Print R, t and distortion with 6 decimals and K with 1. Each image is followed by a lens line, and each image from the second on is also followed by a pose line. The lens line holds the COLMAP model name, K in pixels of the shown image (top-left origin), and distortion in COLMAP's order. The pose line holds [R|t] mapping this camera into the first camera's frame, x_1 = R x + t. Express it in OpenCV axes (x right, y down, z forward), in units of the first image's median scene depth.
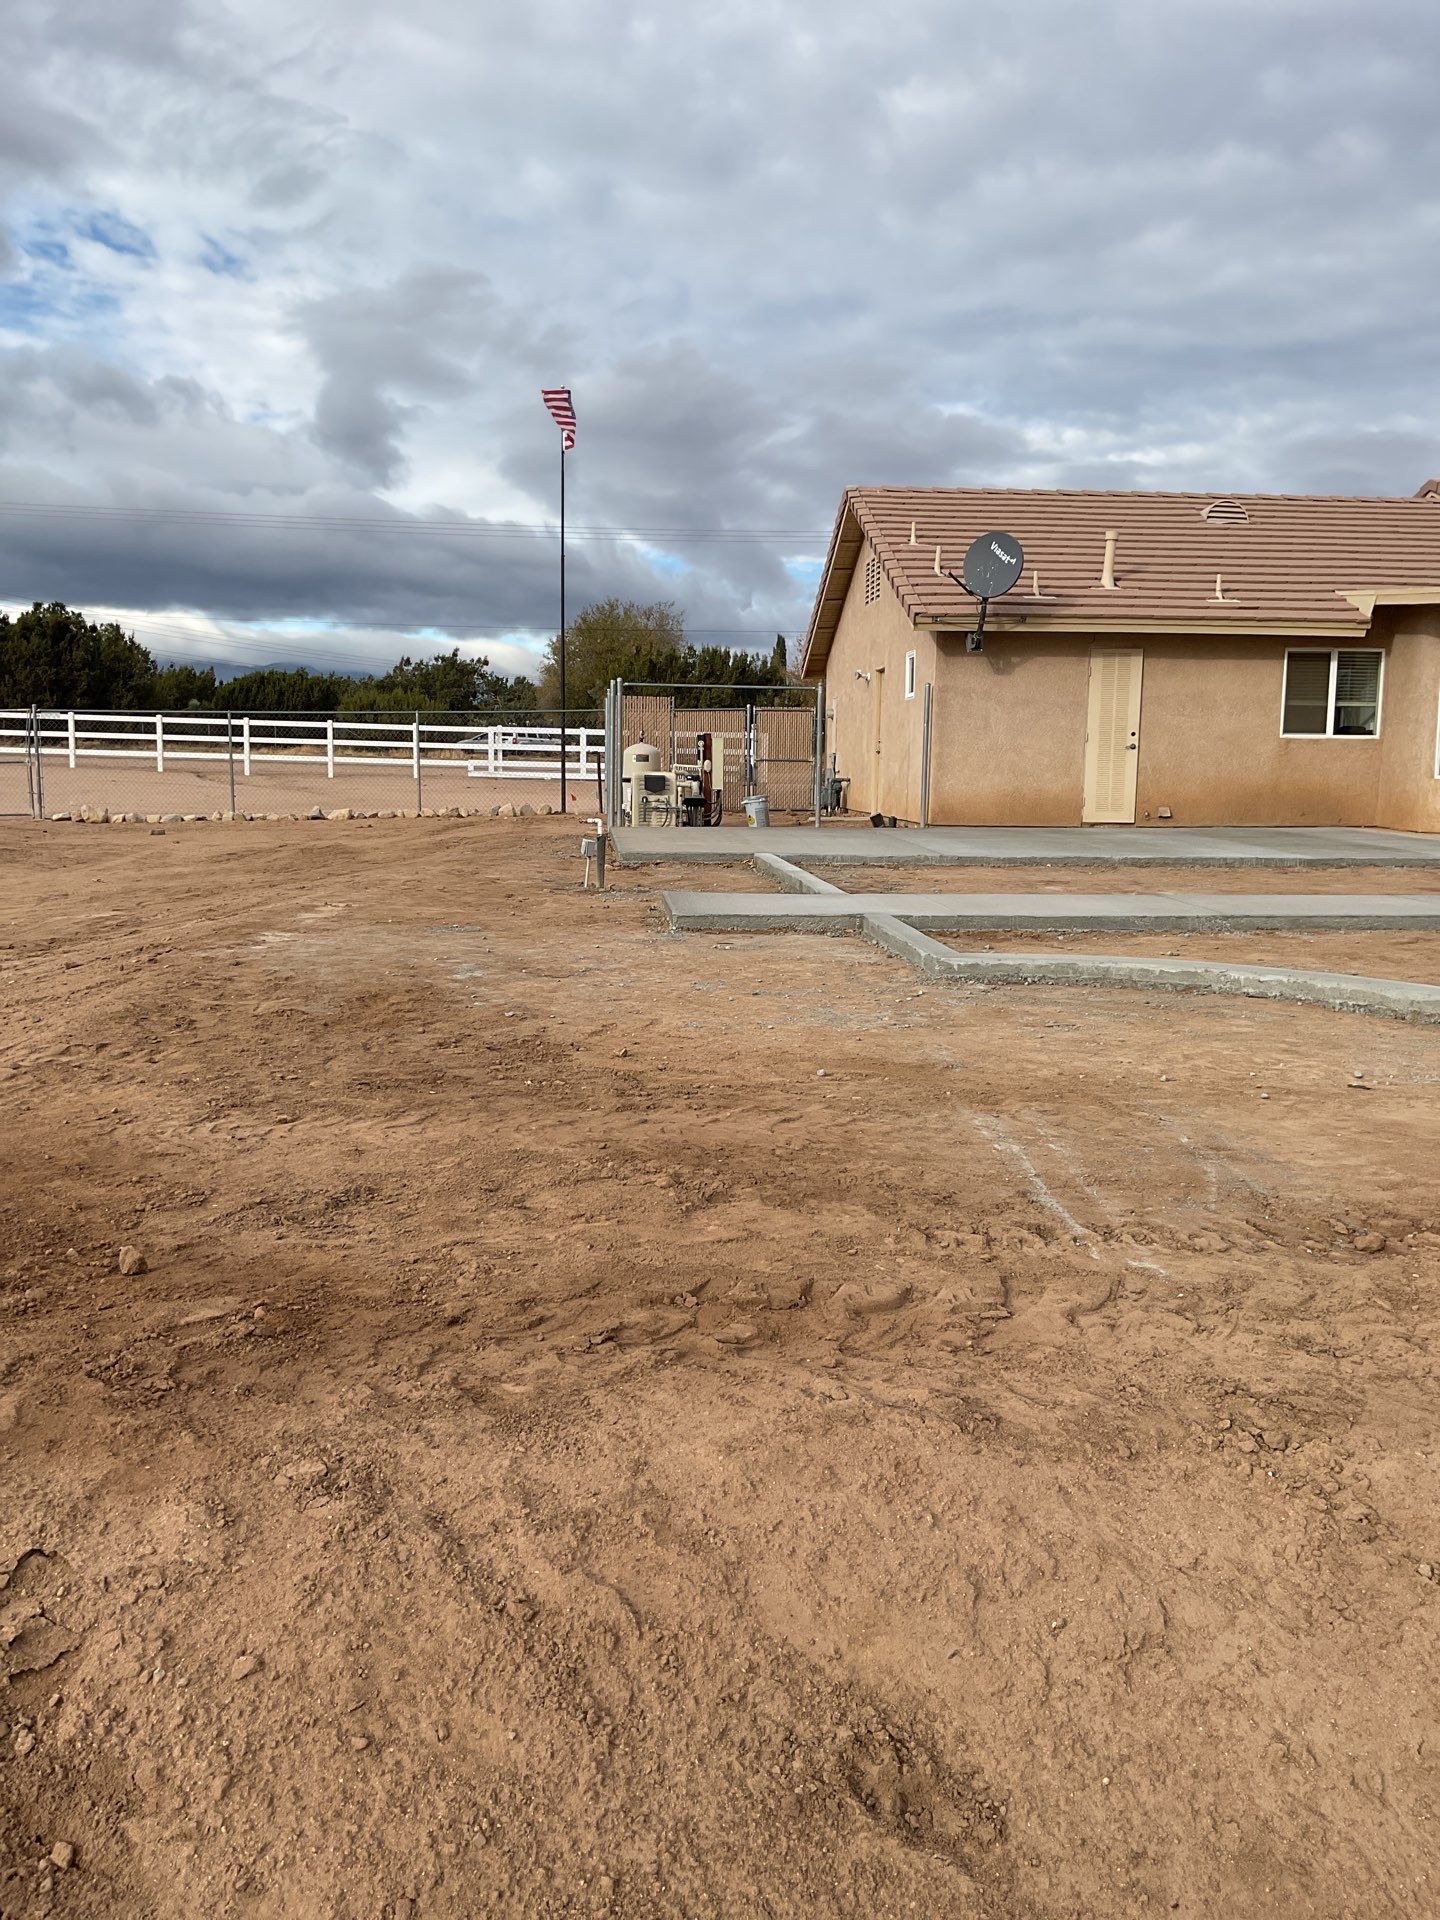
lens RADIAL K [[1576.1, 0, 715.8], [0, 1576.1, 953.6], [0, 0, 1]] dist [0.063955, -0.113743]
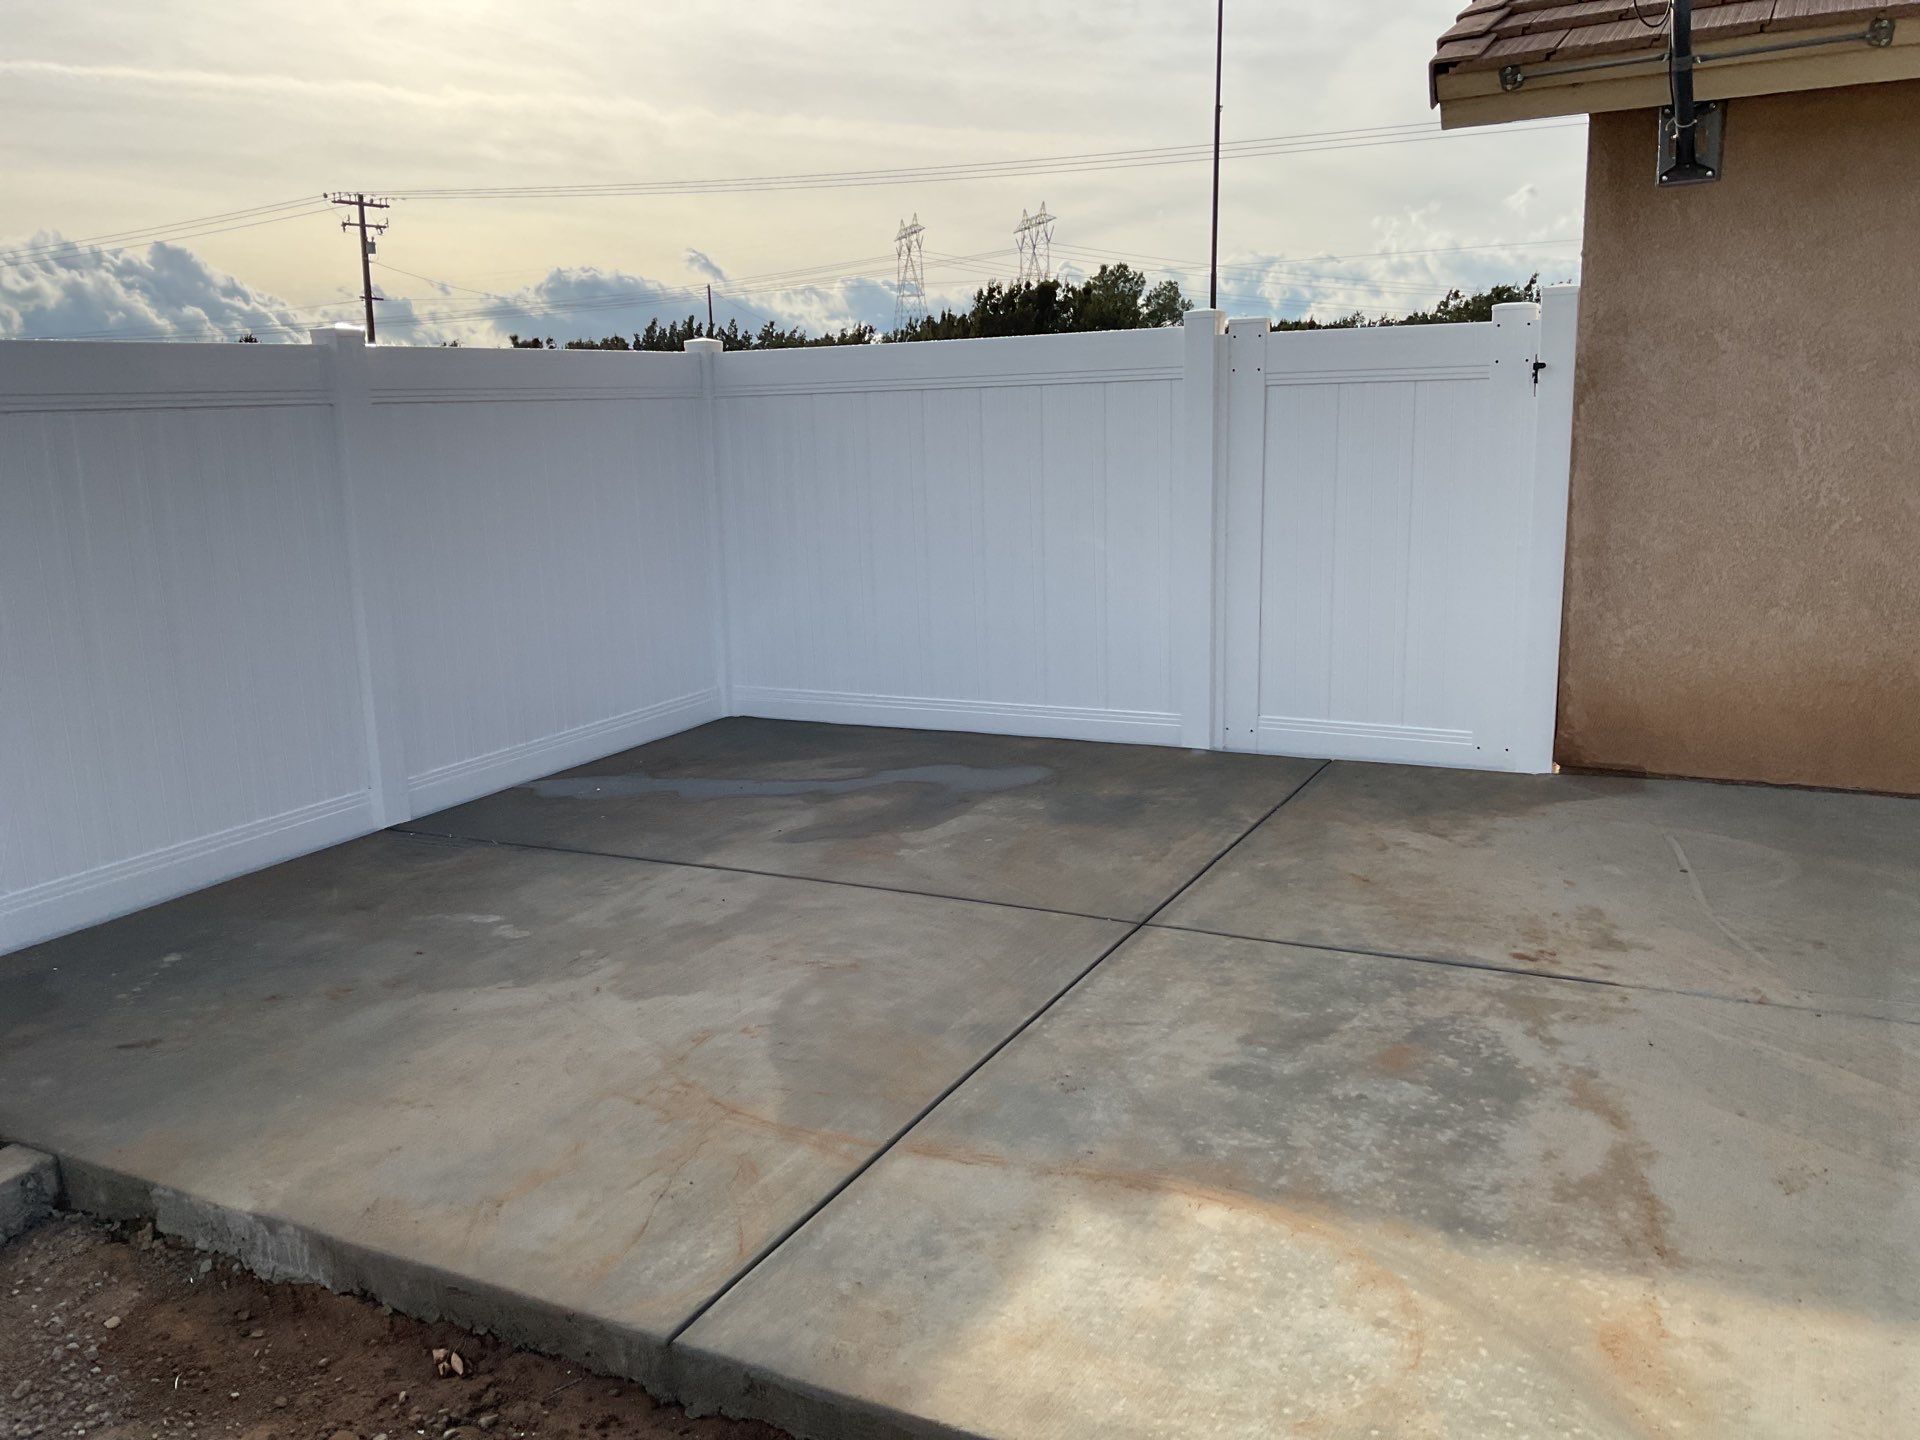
lens RADIAL K [[1576.1, 0, 950.4], [0, 1576.1, 733.9], [0, 0, 1]] dist [0.063955, -0.113743]
pose [[0.844819, 0.070005, -0.530453, 0.041664], [-0.026266, 0.995635, 0.089563, -0.023395], [0.534407, -0.061732, 0.842970, 0.138966]]
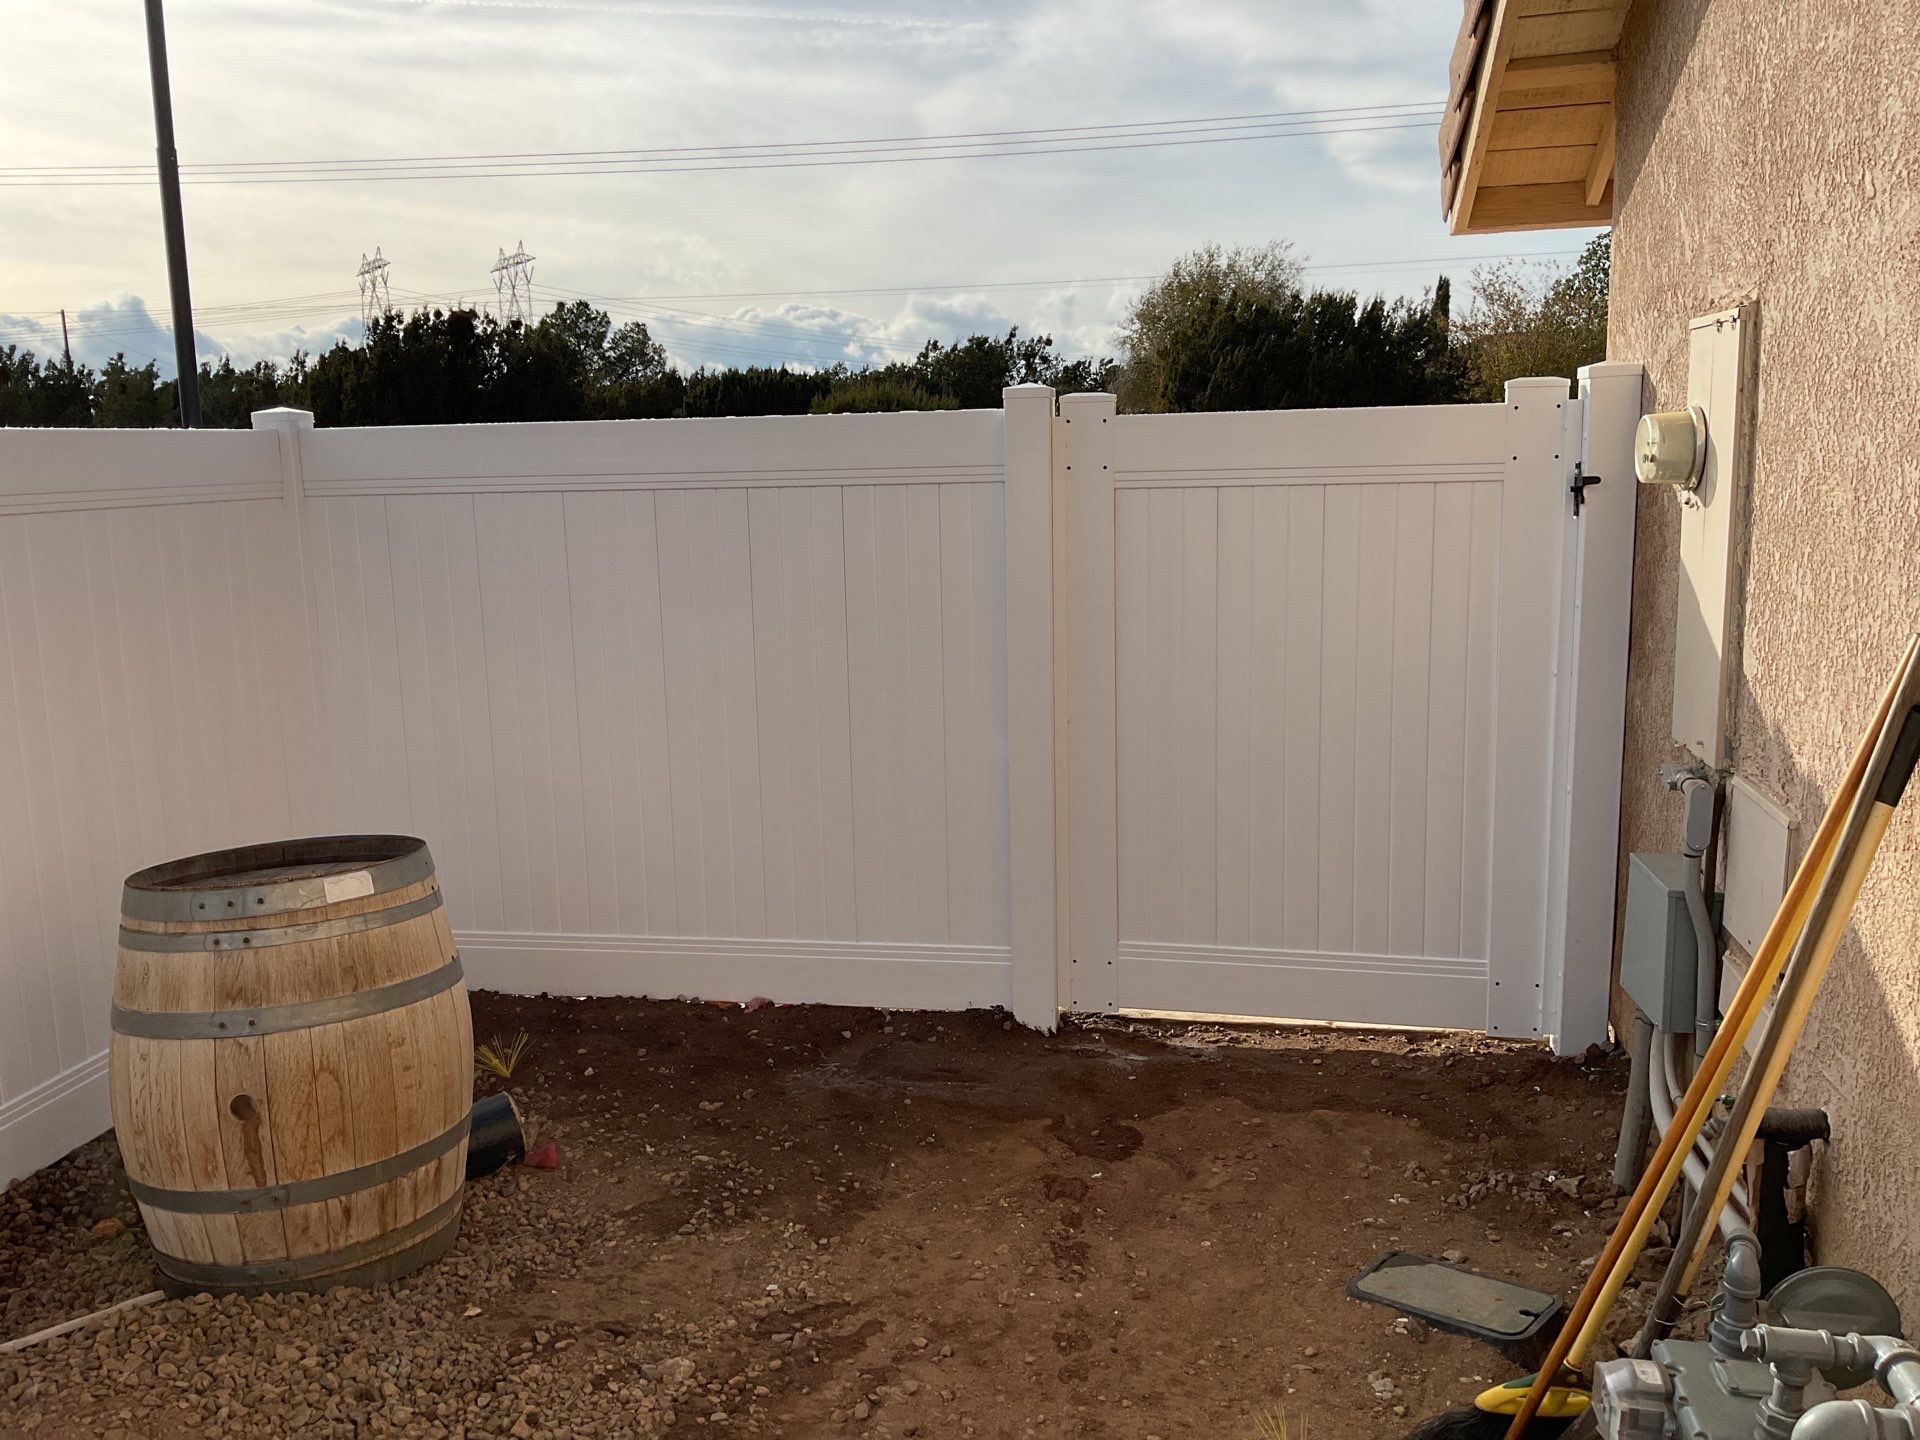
lens RADIAL K [[1576.1, 0, 962.4], [0, 1576.1, 722.9], [0, 0, 1]] dist [0.063955, -0.113743]
pose [[0.967380, 0.005707, -0.253266, 0.014502], [0.007298, 0.998703, 0.050382, -0.040290], [0.253226, -0.050587, 0.966084, 0.254146]]
